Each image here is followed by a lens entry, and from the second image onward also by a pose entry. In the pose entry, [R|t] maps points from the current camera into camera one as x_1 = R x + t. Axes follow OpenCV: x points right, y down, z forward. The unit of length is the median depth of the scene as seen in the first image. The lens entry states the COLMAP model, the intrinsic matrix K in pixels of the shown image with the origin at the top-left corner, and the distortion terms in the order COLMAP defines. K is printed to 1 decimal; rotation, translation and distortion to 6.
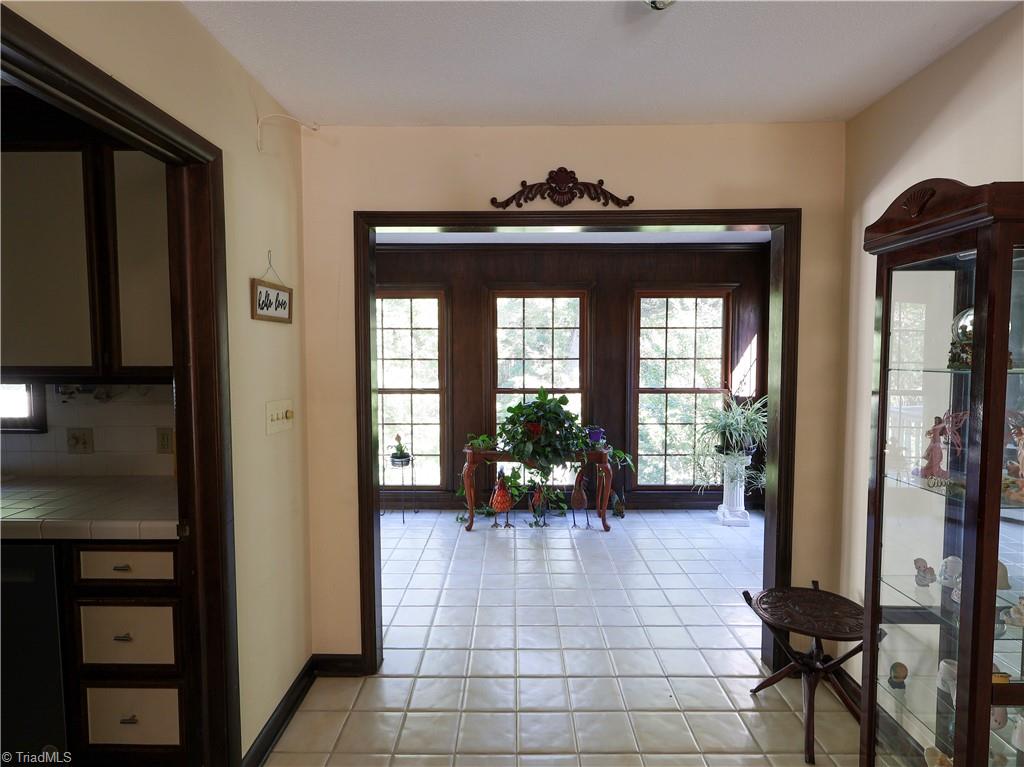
lens RADIAL K [[533.2, 0, 513.1], [0, 533.2, 380.8], [0, 0, 1]] dist [-0.002882, -0.001614]
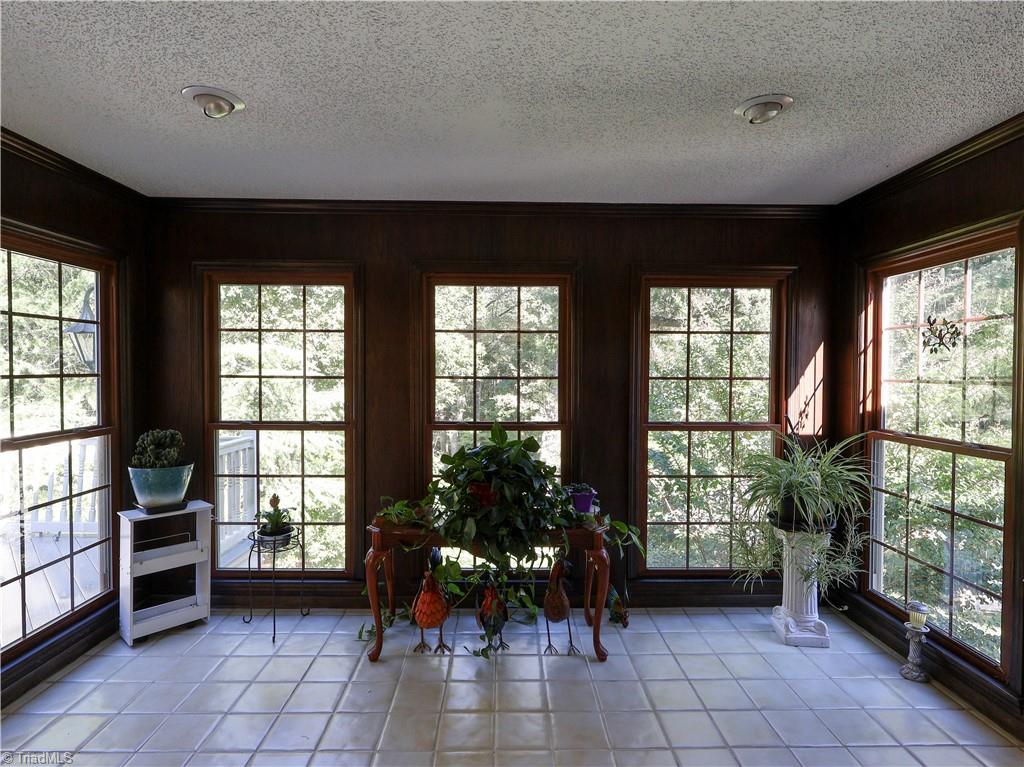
lens RADIAL K [[533.2, 0, 512.1], [0, 533.2, 382.7], [0, 0, 1]] dist [-0.002882, -0.001614]
pose [[0.999704, 0.004528, 0.023922, 0.053634], [-0.003842, 0.999582, -0.028637, -0.016478], [-0.024042, 0.028537, 0.999304, 0.358083]]
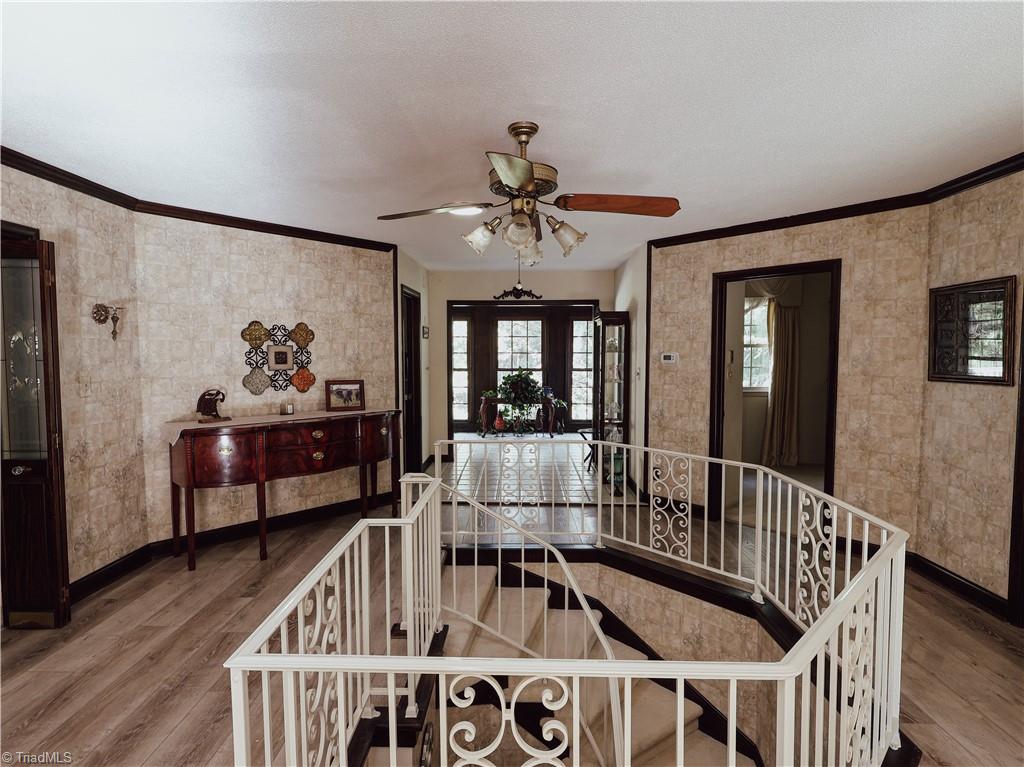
lens RADIAL K [[533.2, 0, 507.8], [0, 533.2, 378.3], [0, 0, 1]] dist [-0.002882, -0.001614]
pose [[0.999718, 0.003092, -0.023555, 0.052800], [-0.003206, 0.999983, -0.004789, 0.061649], [0.023540, 0.004864, 0.999711, -0.950592]]
